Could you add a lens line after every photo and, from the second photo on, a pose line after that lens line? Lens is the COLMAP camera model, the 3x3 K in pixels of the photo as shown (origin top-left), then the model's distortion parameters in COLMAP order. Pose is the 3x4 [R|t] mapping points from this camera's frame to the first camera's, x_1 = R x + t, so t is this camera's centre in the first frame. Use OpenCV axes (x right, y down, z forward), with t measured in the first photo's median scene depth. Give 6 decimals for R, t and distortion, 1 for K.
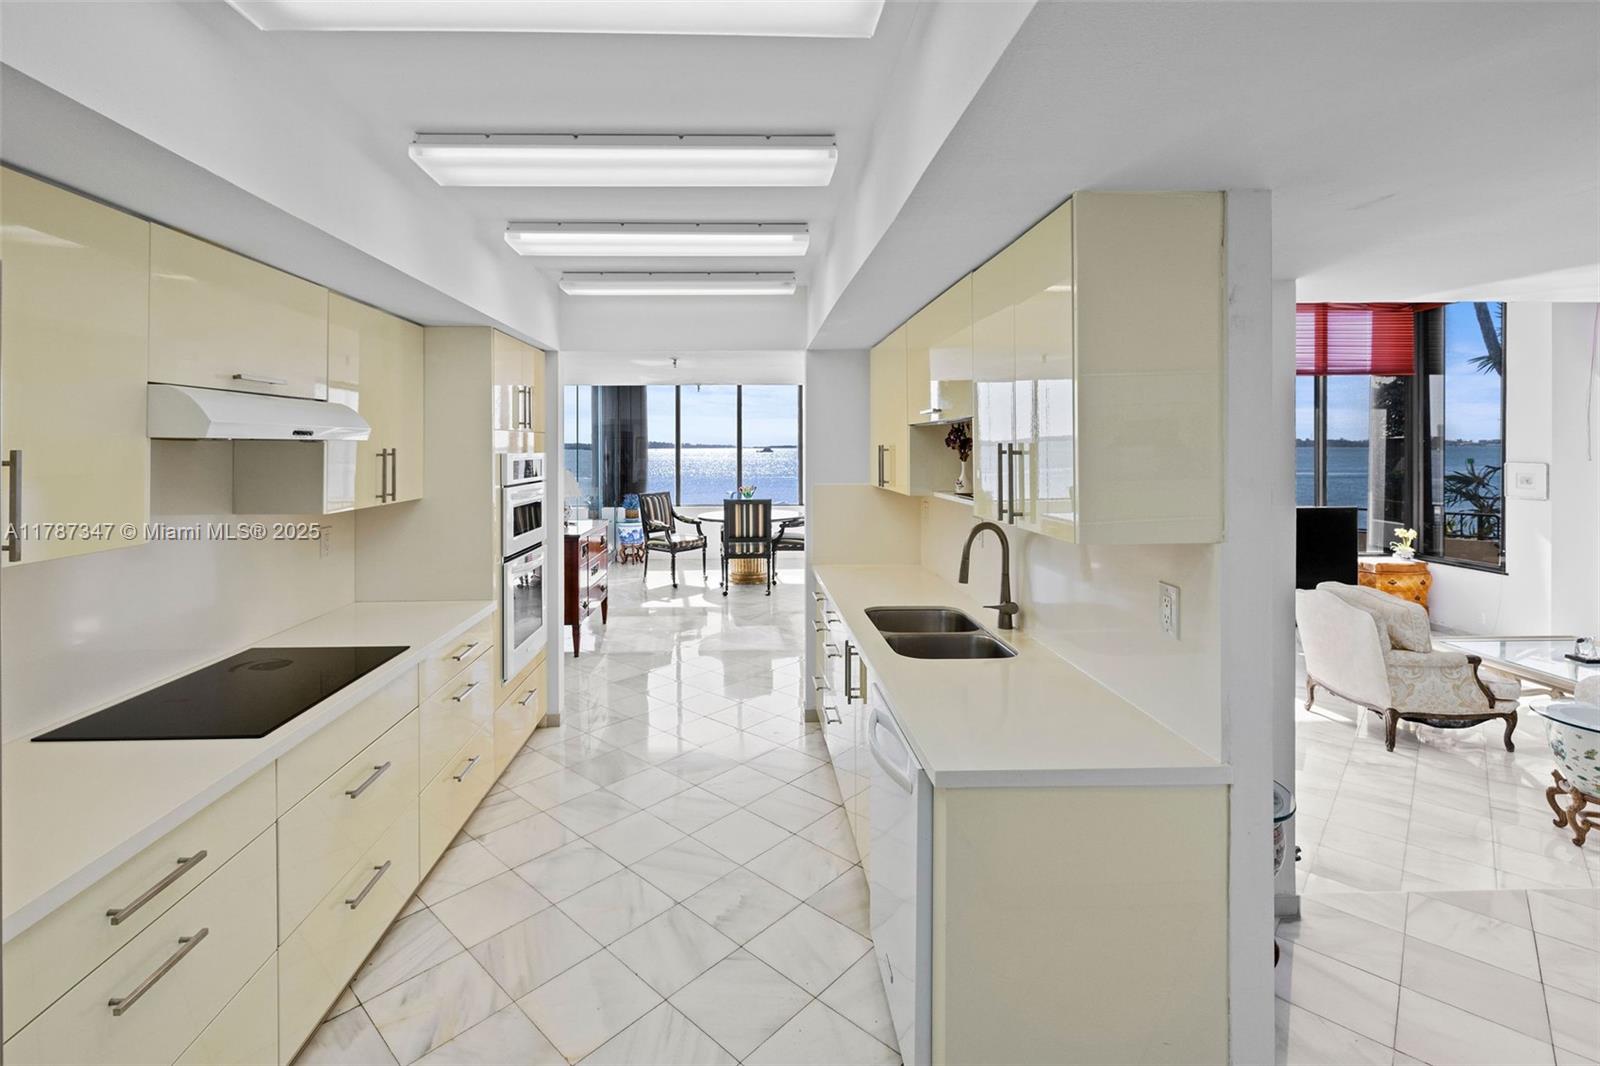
lens RADIAL K [[742.7, 0, 795.7], [0, 742.7, 446.3], [0, 0, 1]] dist [-0.000171, -0.000200]
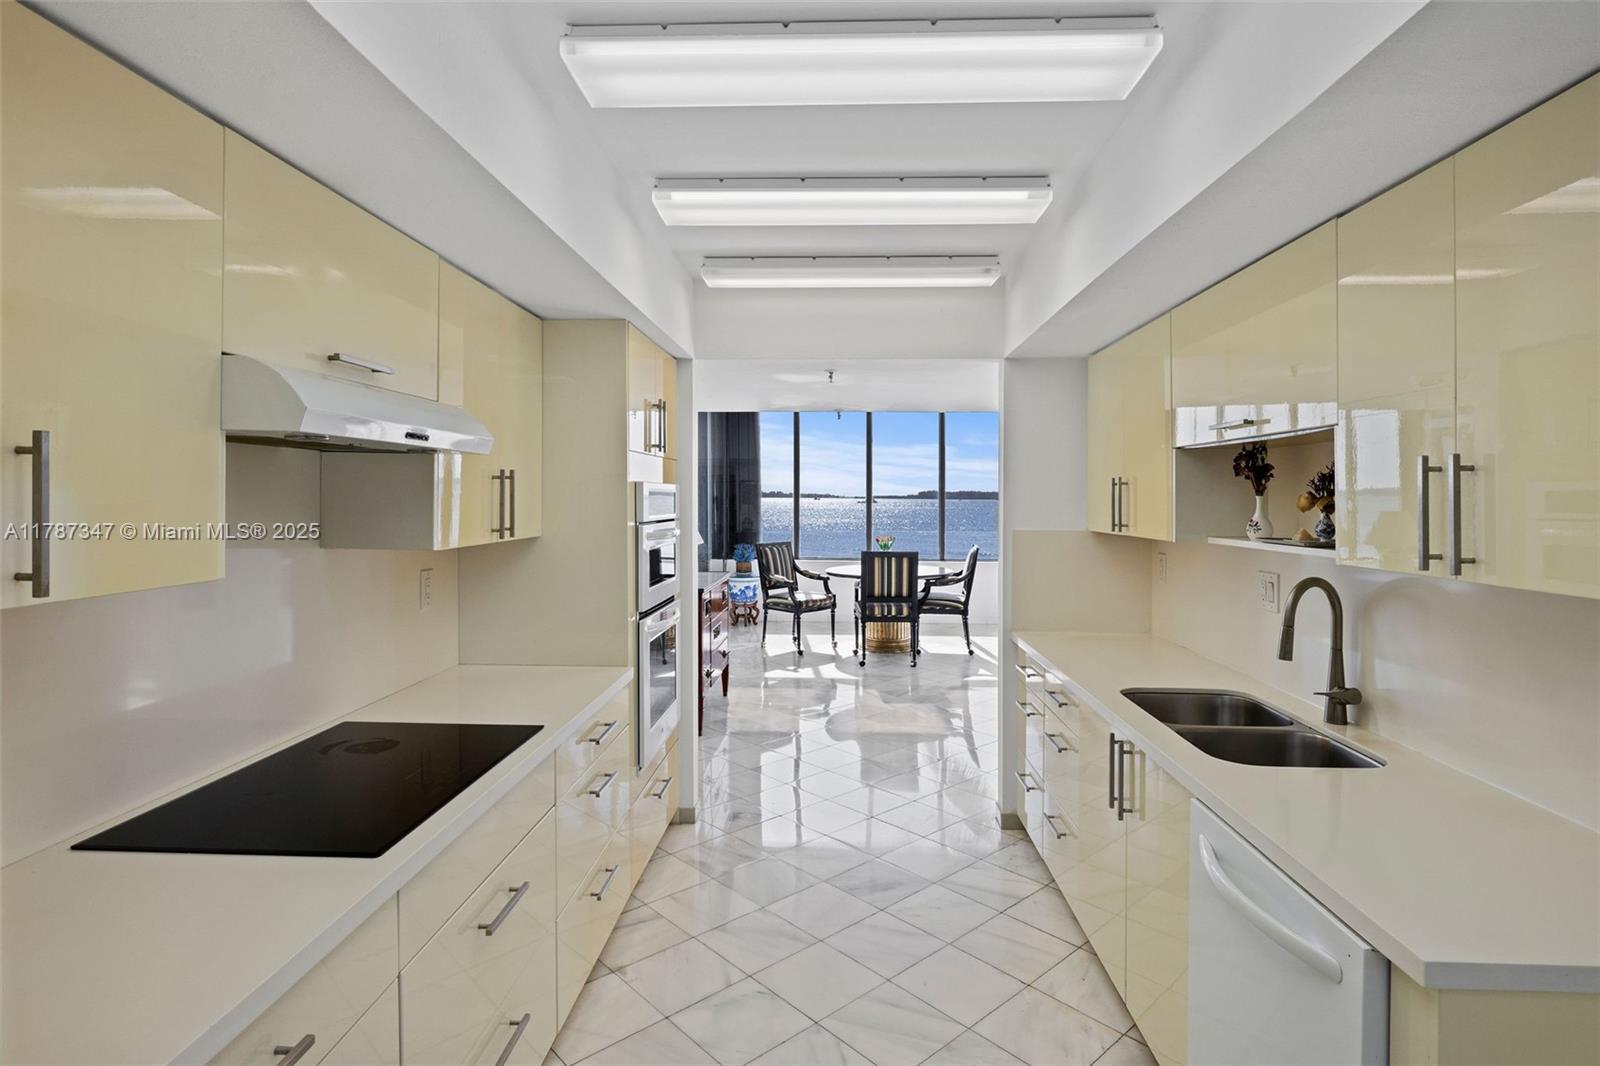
lens RADIAL K [[835.8, 0, 842.9], [0, 835.8, 515.6], [0, 0, 1]] dist [-0.002205, -0.000108]
pose [[0.998033, 0.013732, -0.061160, -0.135215], [-0.012428, 0.999688, 0.021656, 0.026392], [0.061439, -0.020853, 0.997893, 0.139913]]
